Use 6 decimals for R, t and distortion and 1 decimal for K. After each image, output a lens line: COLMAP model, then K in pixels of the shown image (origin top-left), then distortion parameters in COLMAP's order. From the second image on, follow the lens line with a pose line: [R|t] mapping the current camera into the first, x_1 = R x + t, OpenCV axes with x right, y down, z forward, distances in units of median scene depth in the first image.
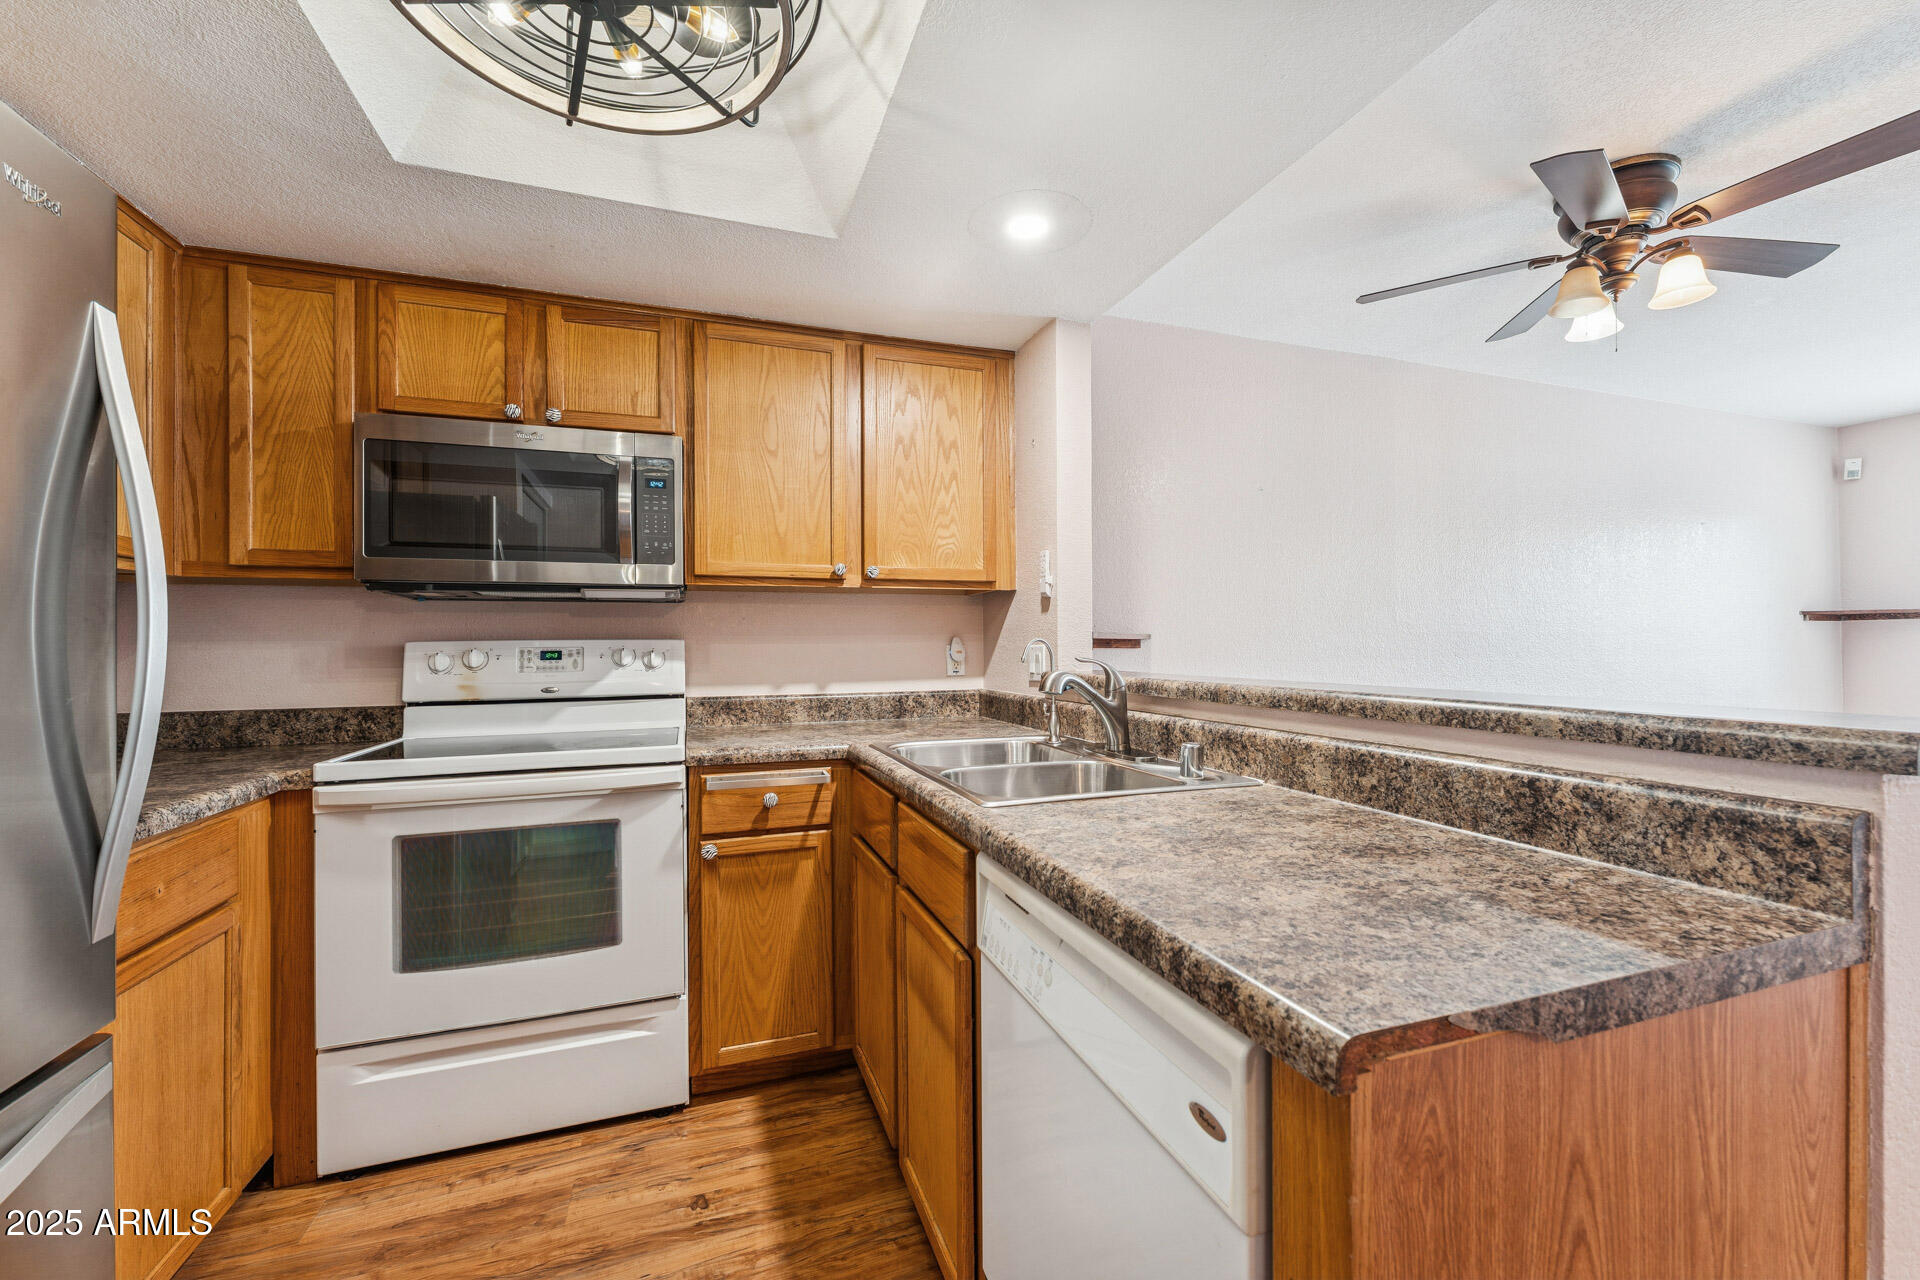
lens RADIAL K [[769.8, 0, 959.7], [0, 769.8, 643.4], [0, 0, 1]] dist [-0.000743, -0.000577]
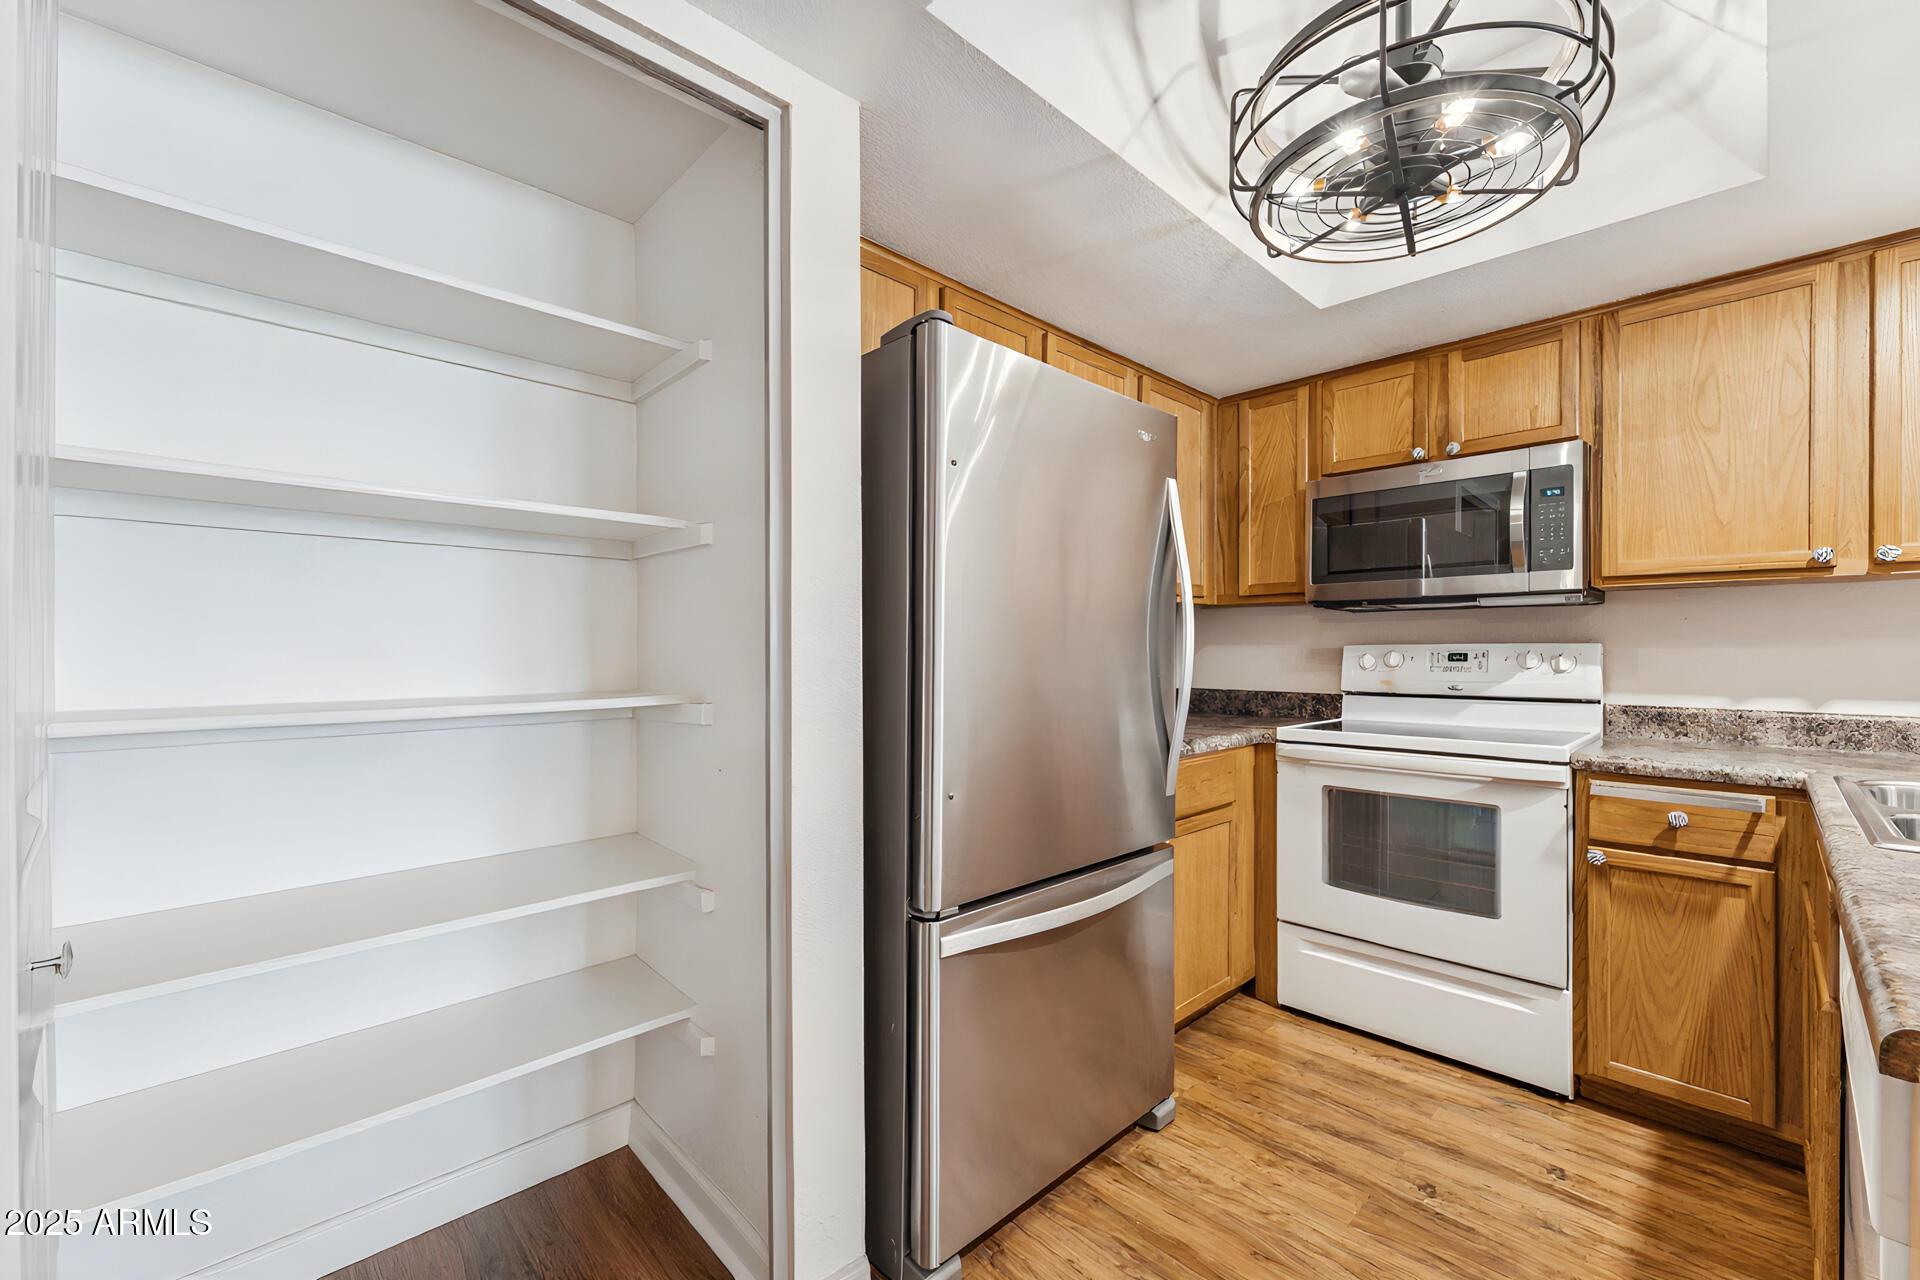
lens RADIAL K [[781.8, 0, 964.1], [0, 781.8, 650.2], [0, 0, 1]] dist [0.000051, -0.000108]
pose [[0.421321, 0.008697, -0.906870, 0.238052], [-0.000538, 0.999956, 0.009339, -0.006246], [0.906911, -0.003447, 0.421307, -0.162901]]
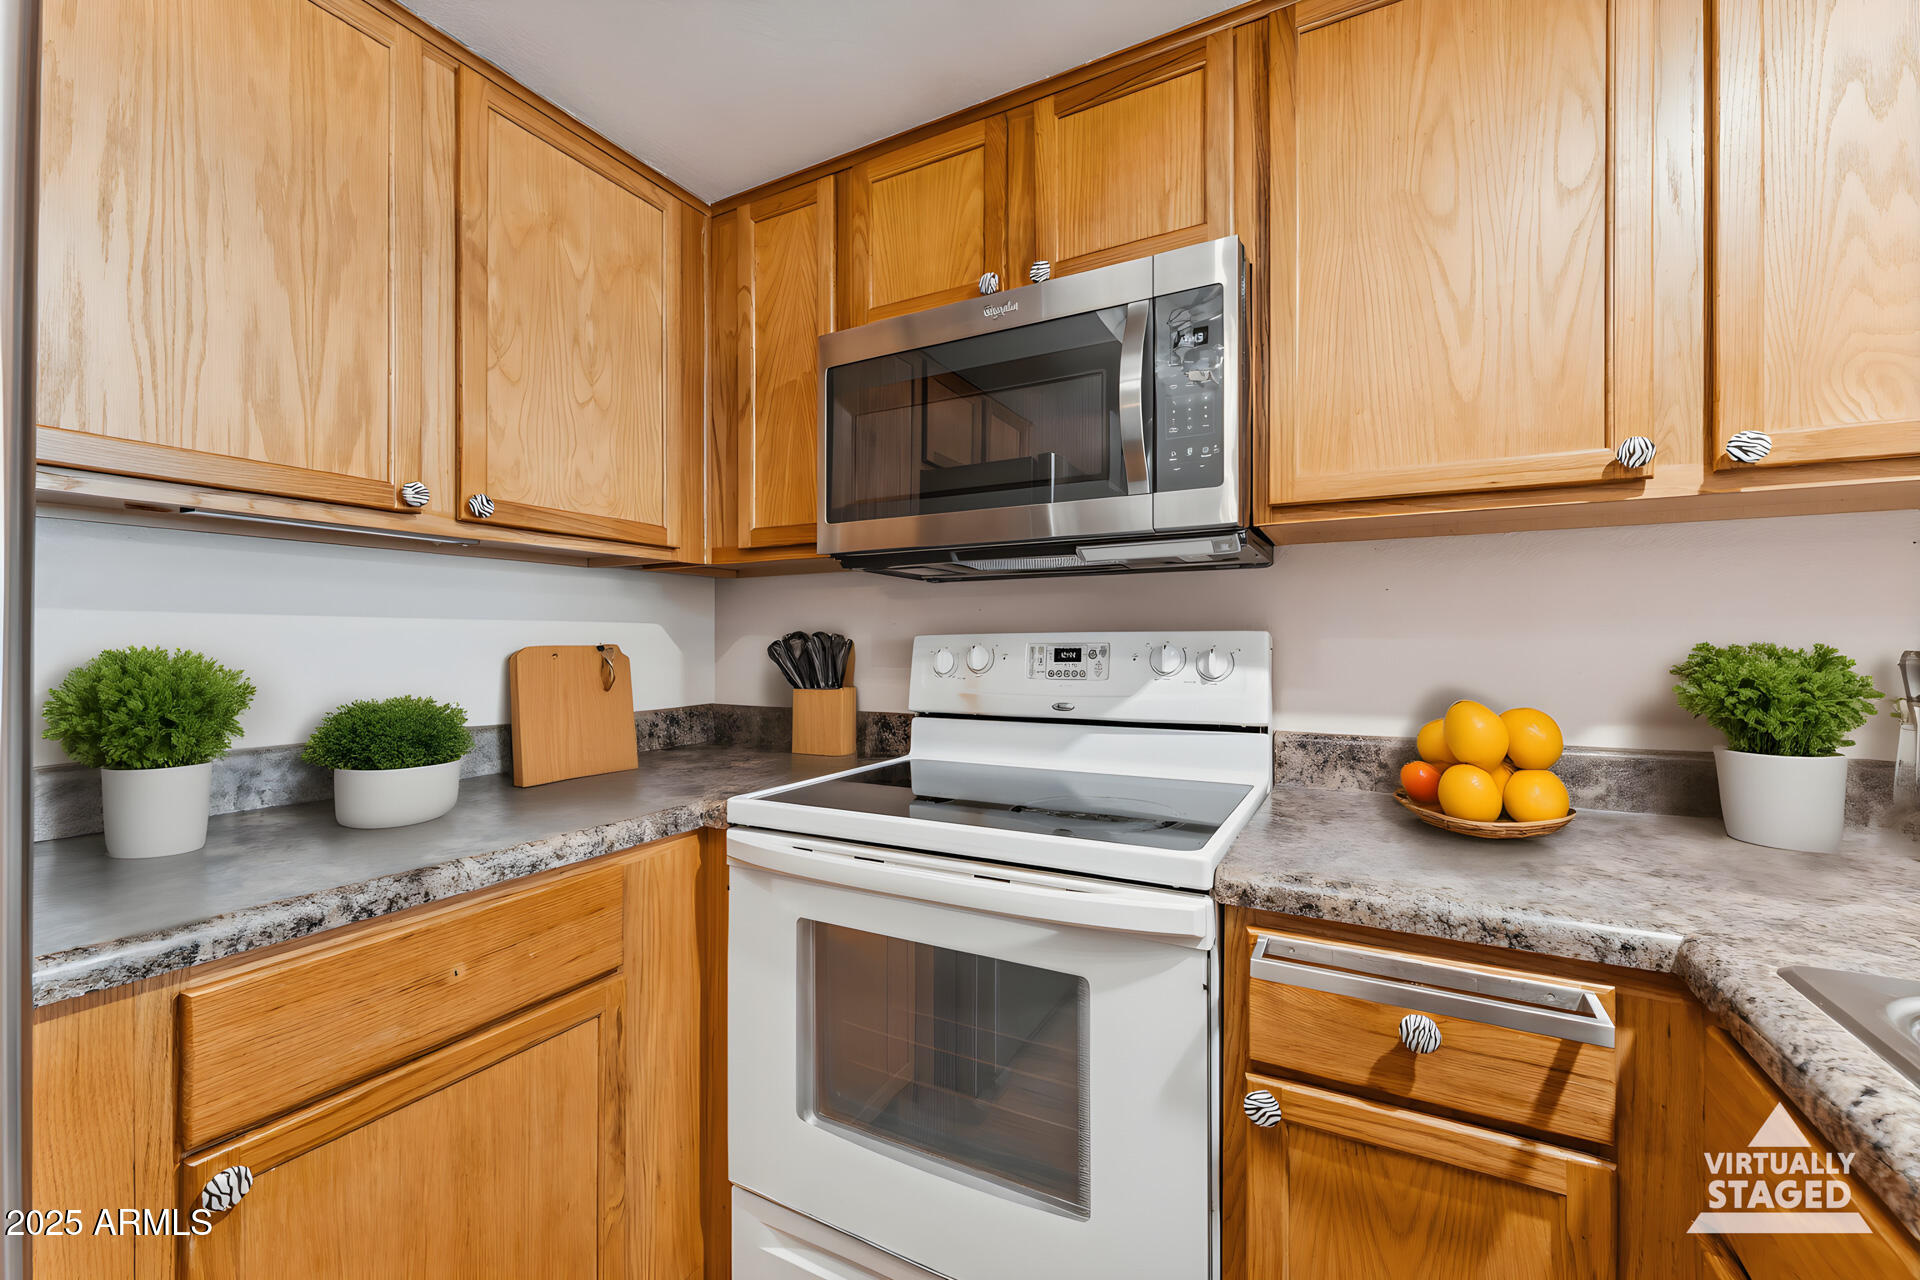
lens RADIAL K [[769.8, 0, 959.7], [0, 769.8, 643.4], [0, 0, 1]] dist [-0.000743, -0.000577]
pose [[0.673913, 0.006340, -0.738784, -0.113778], [-0.000951, 0.999970, 0.007714, 0.000392], [0.738810, -0.004496, 0.673899, 0.557214]]
